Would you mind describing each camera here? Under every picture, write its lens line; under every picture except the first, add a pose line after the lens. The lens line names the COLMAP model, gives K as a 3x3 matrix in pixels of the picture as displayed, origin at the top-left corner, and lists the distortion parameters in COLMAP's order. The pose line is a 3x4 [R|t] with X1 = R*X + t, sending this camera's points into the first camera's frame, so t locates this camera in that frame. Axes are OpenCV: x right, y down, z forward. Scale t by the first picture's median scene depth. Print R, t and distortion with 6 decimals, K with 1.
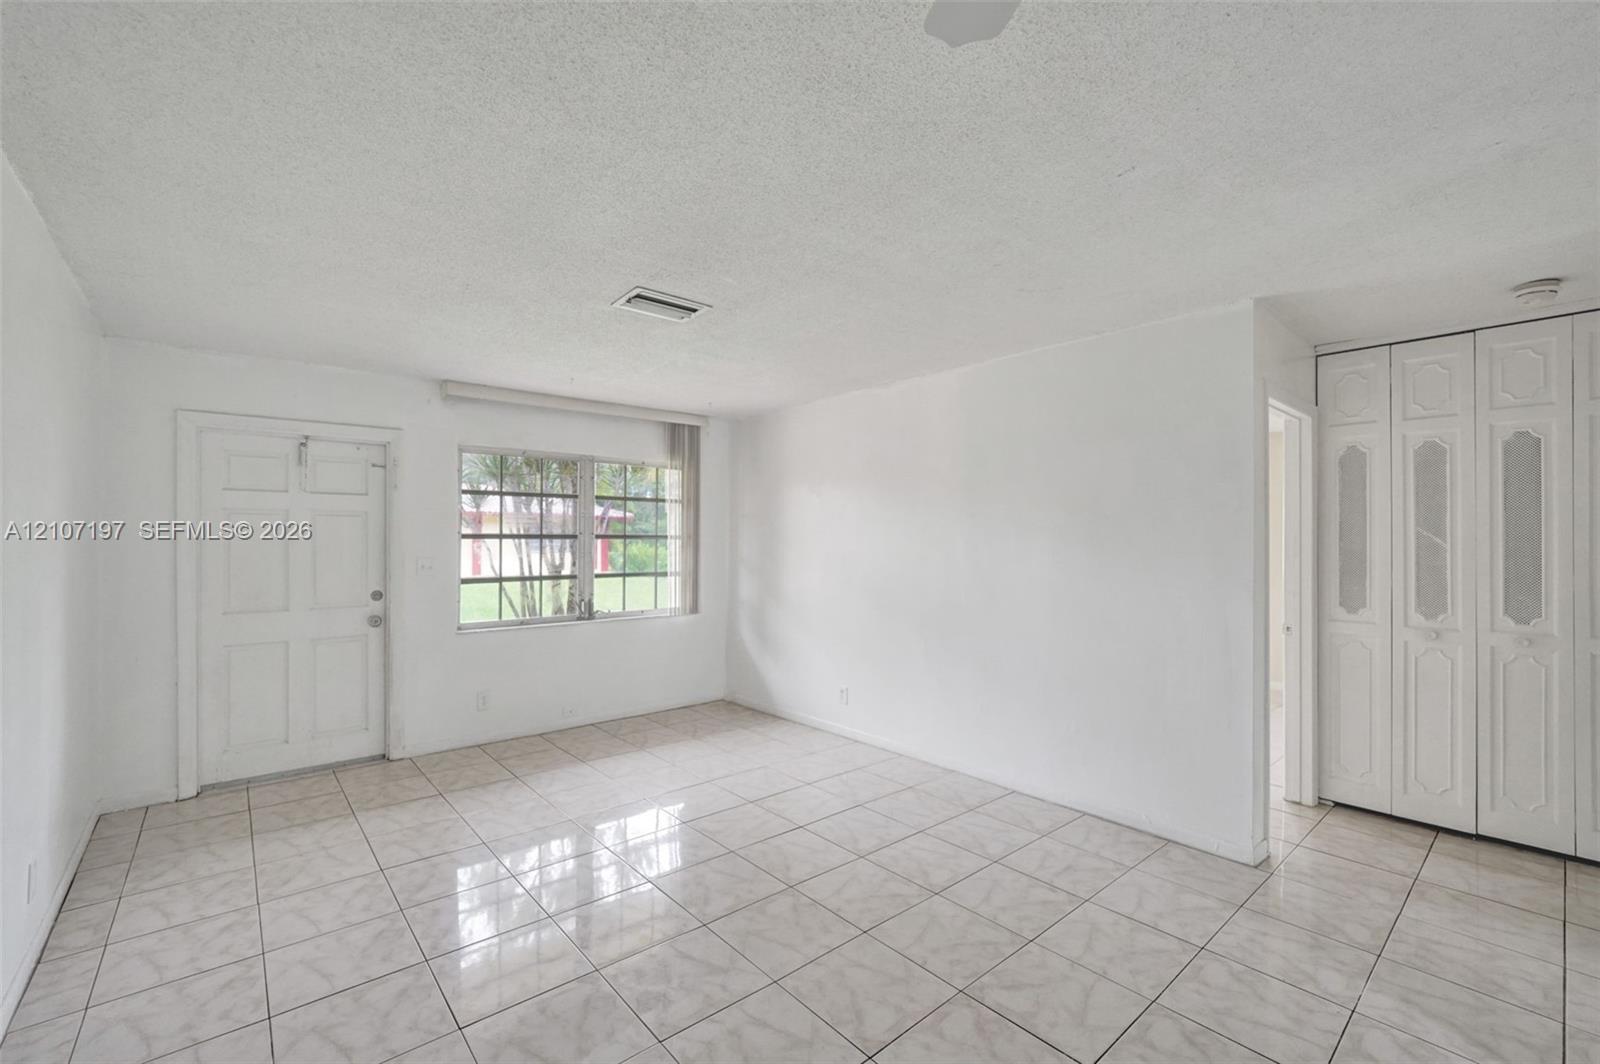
lens RADIAL K [[673.6, 0, 798.0], [0, 673.6, 540.1], [0, 0, 1]] dist [0.001835, 0.000006]
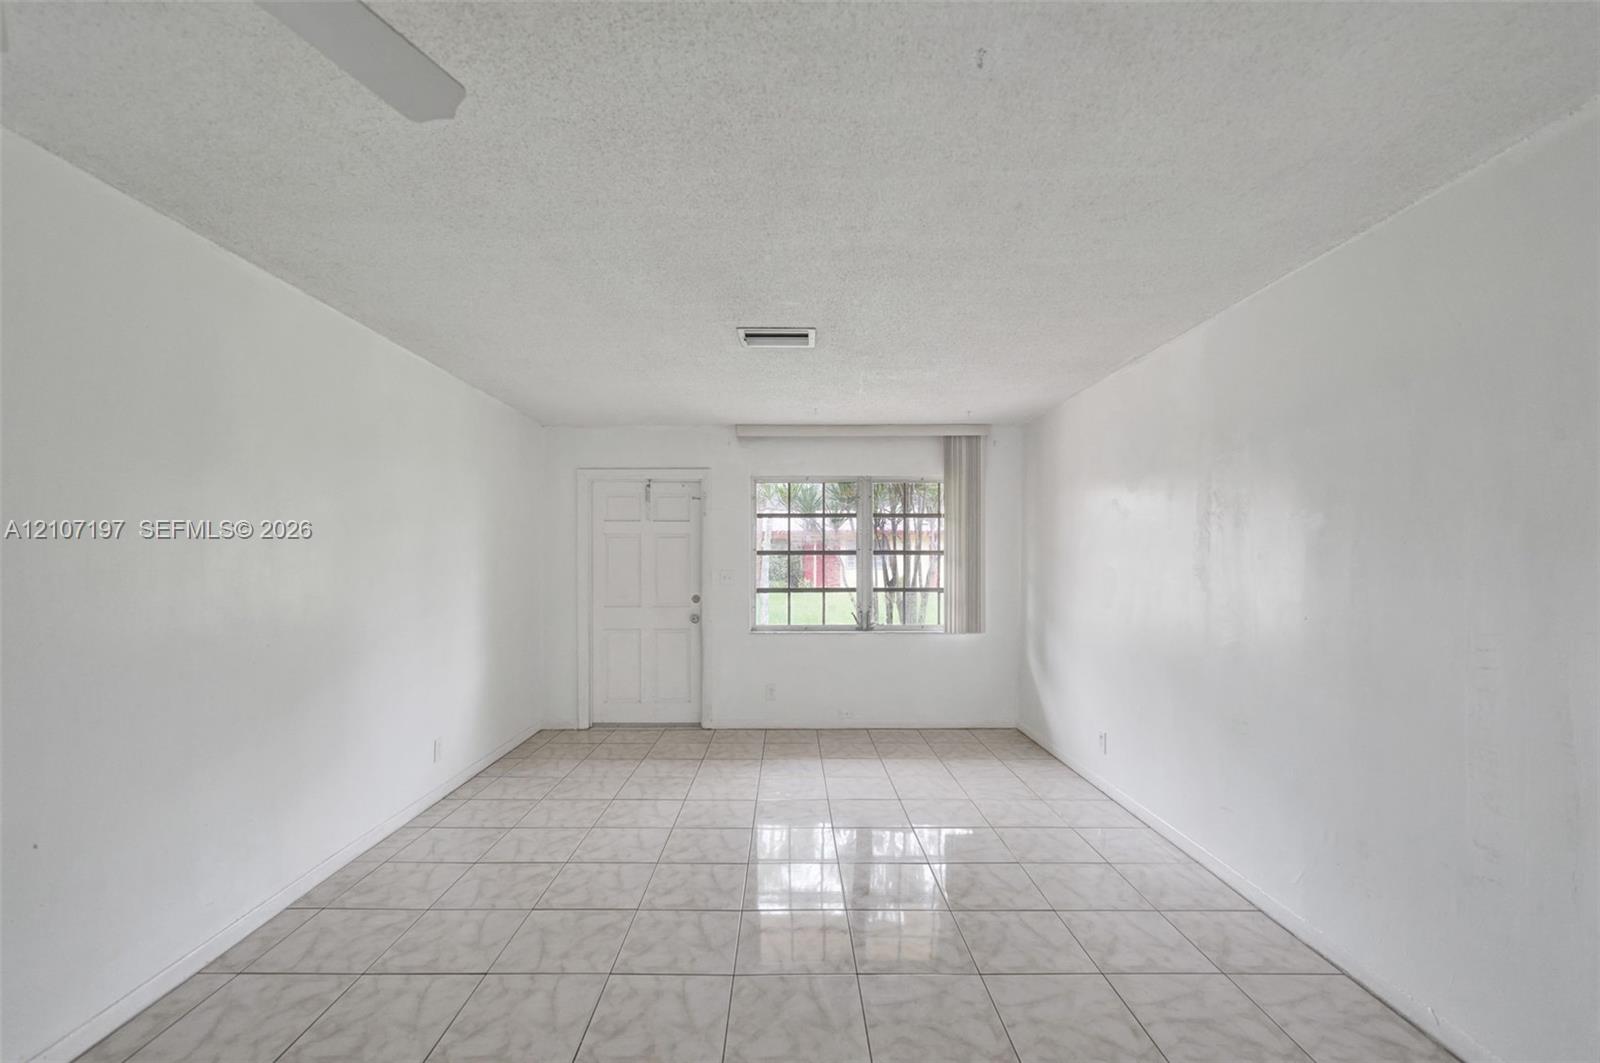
lens RADIAL K [[682.3, 0, 800.9], [0, 682.3, 563.6], [0, 0, 1]] dist [0.006251, 0.000063]
pose [[0.768495, 0.005984, -0.639828, 0.366276], [-0.000119, 0.999958, 0.009210, 0.002565], [0.639856, -0.007002, 0.768463, 0.128621]]
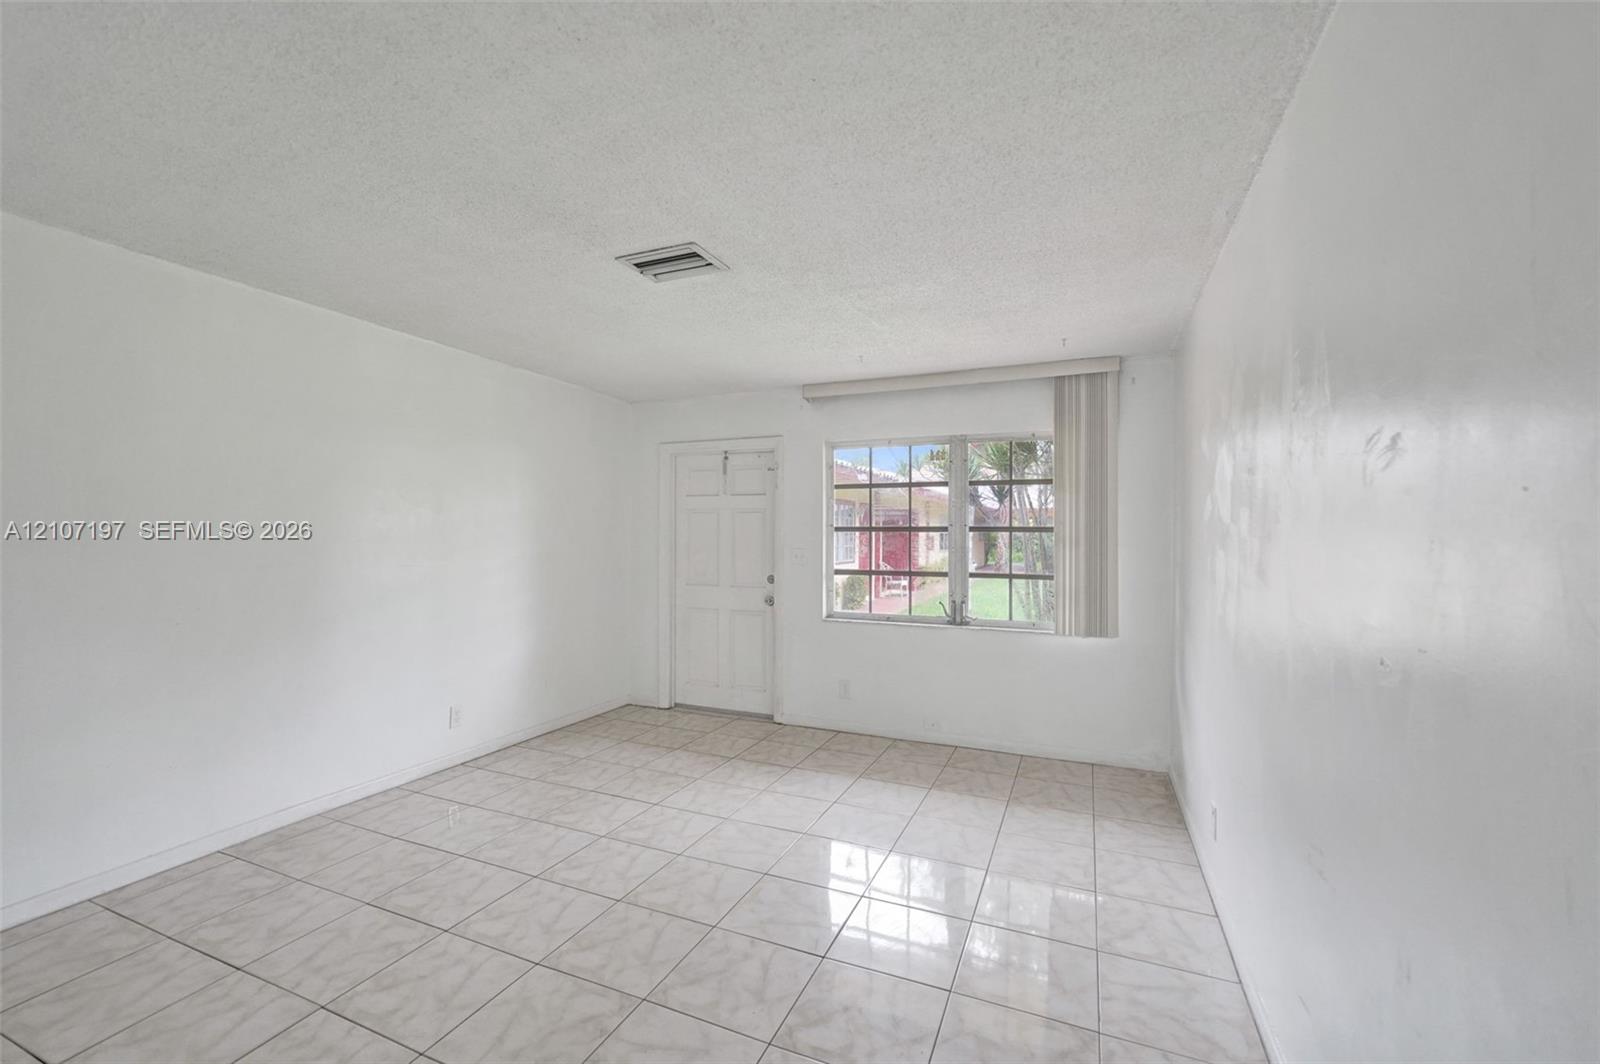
lens RADIAL K [[682.3, 0, 800.0], [0, 682.3, 532.0], [0, 0, 1]] dist [0.013322, -0.000315]
pose [[0.438650, -0.004316, -0.898647, 0.474388], [-0.006901, 0.999943, -0.008171, 0.008953], [0.898631, 0.009785, 0.438596, 0.526104]]
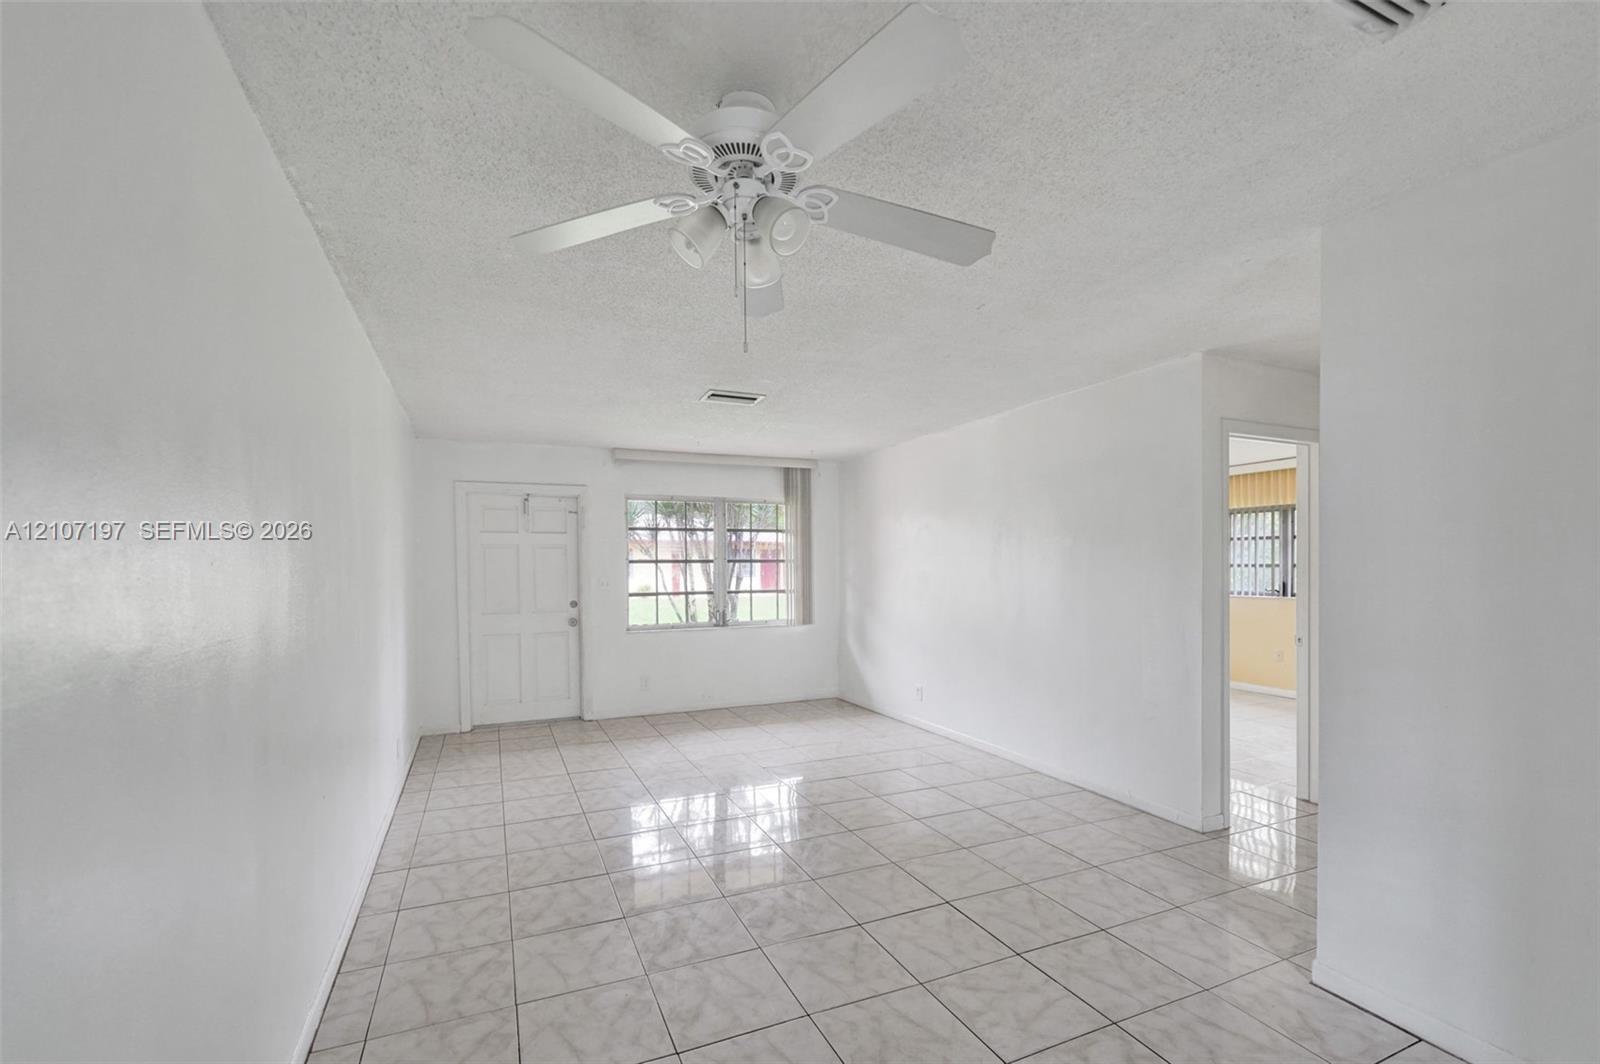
lens RADIAL K [[689.8, 0, 789.6], [0, 689.8, 584.9], [0, 0, 1]] dist [0.021009, -0.000033]
pose [[0.956720, 0.000336, -0.291011, 0.233042], [0.008299, 0.999561, 0.028436, 0.004143], [0.290893, -0.029621, 0.956297, -0.256832]]
